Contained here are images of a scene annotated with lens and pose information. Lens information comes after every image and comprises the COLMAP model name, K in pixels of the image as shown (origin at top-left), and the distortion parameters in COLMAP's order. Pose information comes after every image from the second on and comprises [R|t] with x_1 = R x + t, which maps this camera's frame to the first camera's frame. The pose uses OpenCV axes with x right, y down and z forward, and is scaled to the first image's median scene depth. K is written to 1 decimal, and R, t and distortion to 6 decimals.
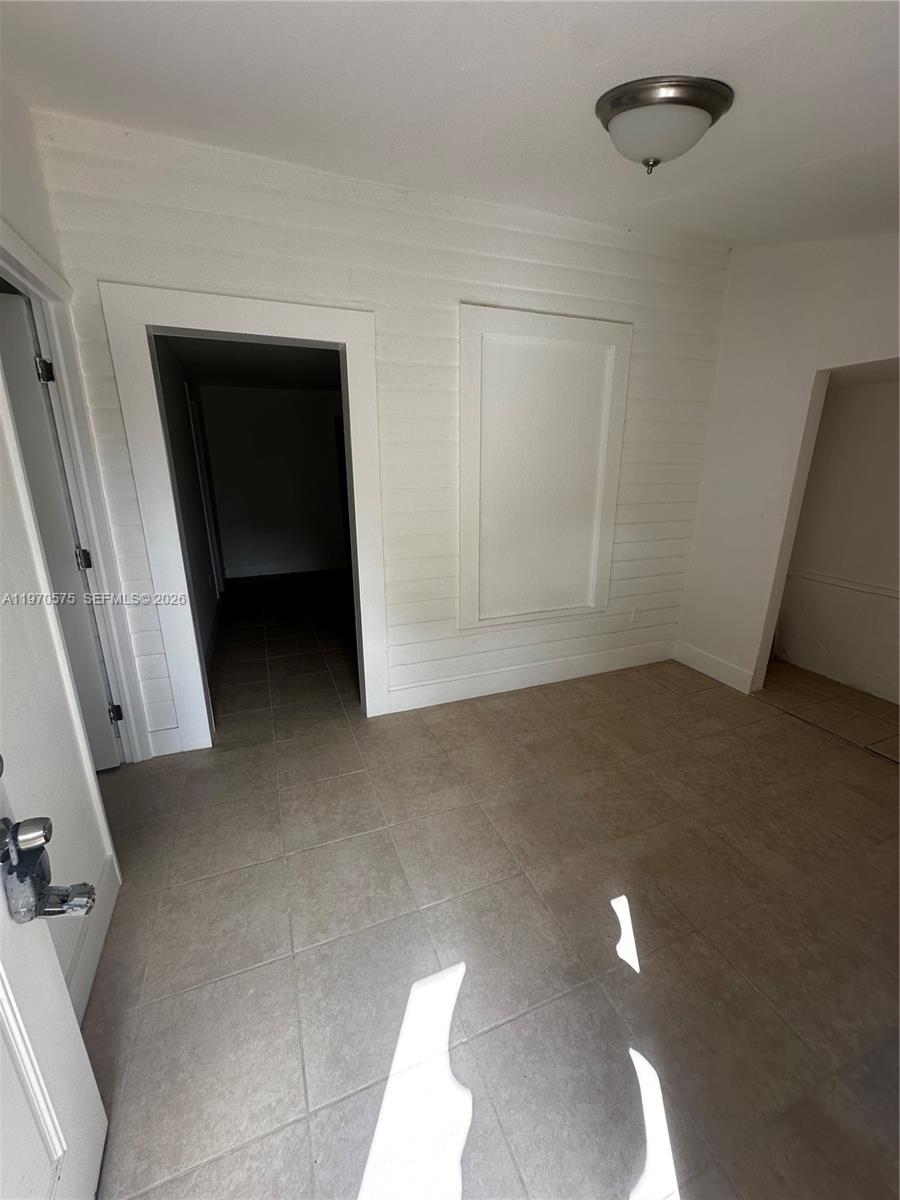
lens RADIAL K [[477.5, 0, 451.2], [0, 477.5, 601.2], [0, 0, 1]] dist [-0.001816, 0.000020]
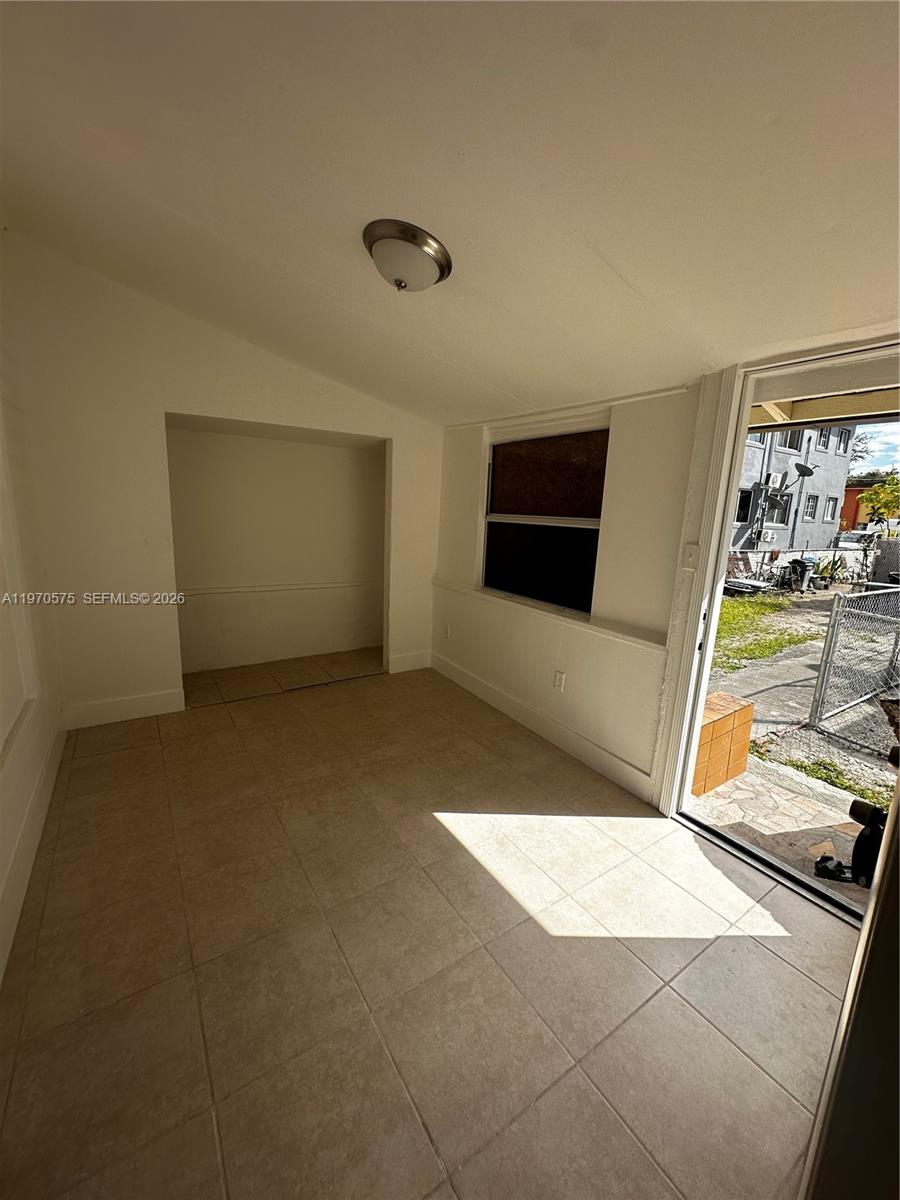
lens RADIAL K [[477.5, 0, 451.2], [0, 477.5, 601.2], [0, 0, 1]] dist [-0.001816, 0.000020]
pose [[-0.203753, -0.199872, 0.958403, -0.830616], [0.235777, 0.940108, 0.246182, -0.272605], [-0.950207, 0.276130, -0.144425, 0.978765]]
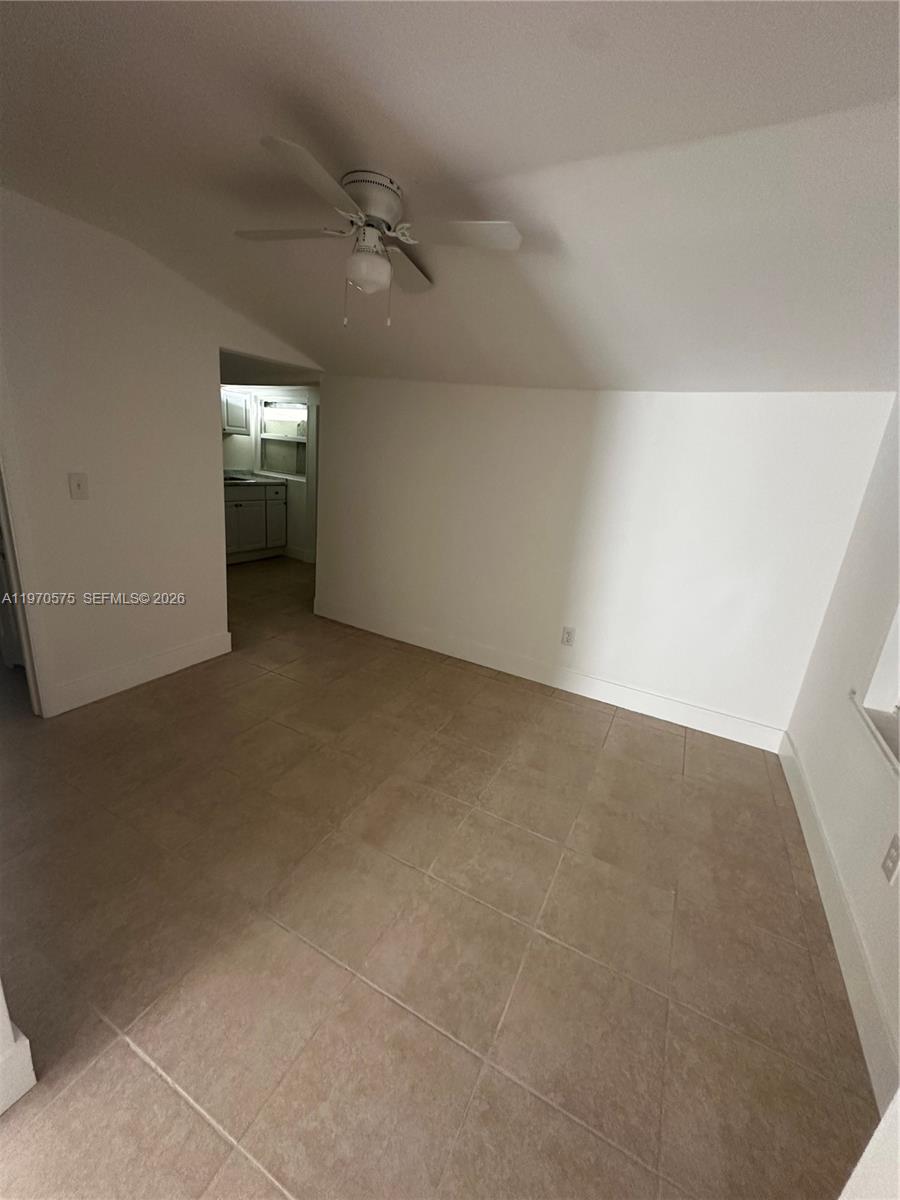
lens RADIAL K [[477.5, 0, 451.2], [0, 477.5, 601.2], [0, 0, 1]] dist [-0.001816, 0.000020]
pose [[-0.749721, 0.125307, -0.649781, 0.038903], [-0.270773, 0.837860, 0.473997, -0.327161], [0.603821, 0.531309, -0.594232, 1.128196]]
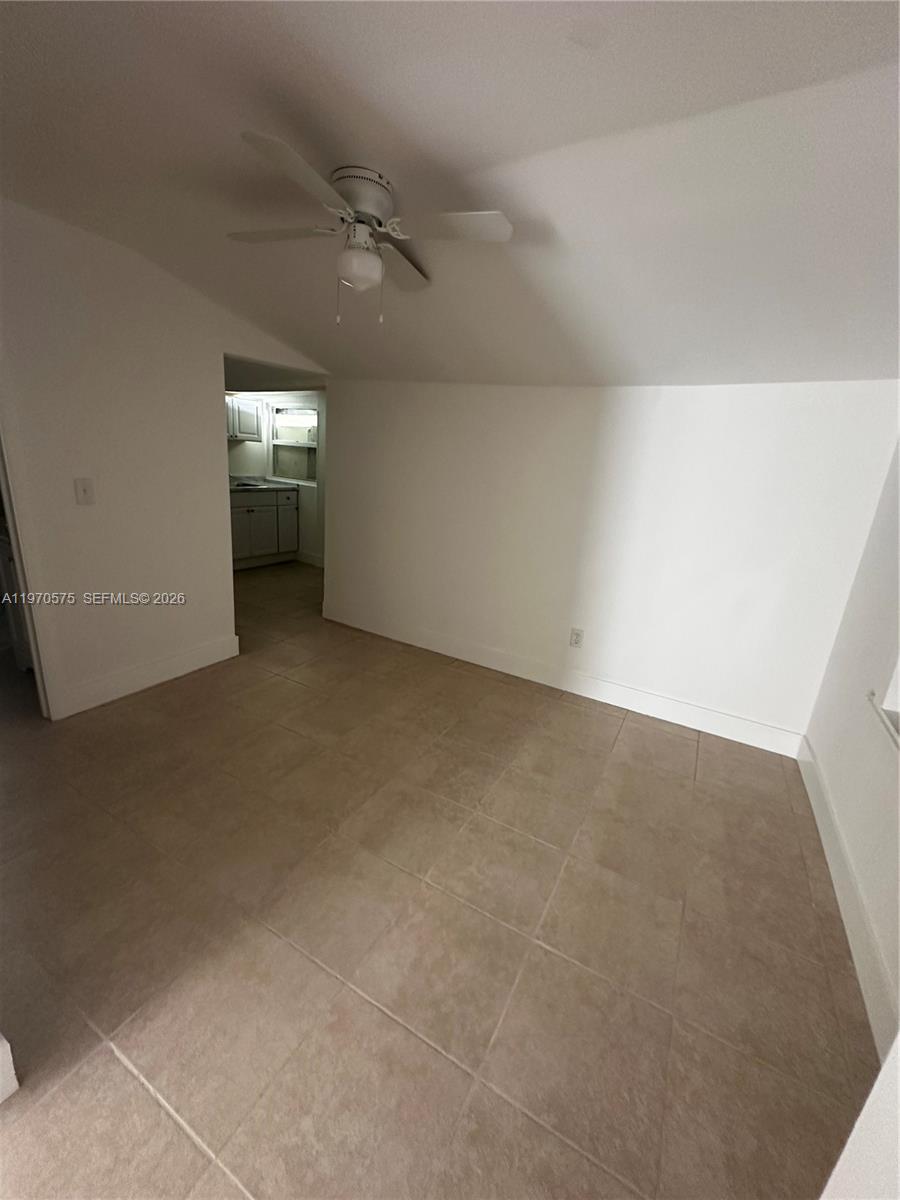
lens RADIAL K [[477.5, 0, 451.2], [0, 477.5, 601.2], [0, 0, 1]] dist [-0.001816, 0.000020]
pose [[-0.771262, 0.124887, -0.624146, -0.008156], [-0.247698, 0.844385, 0.475037, -0.319338], [0.586346, 0.520977, -0.620307, 1.148194]]
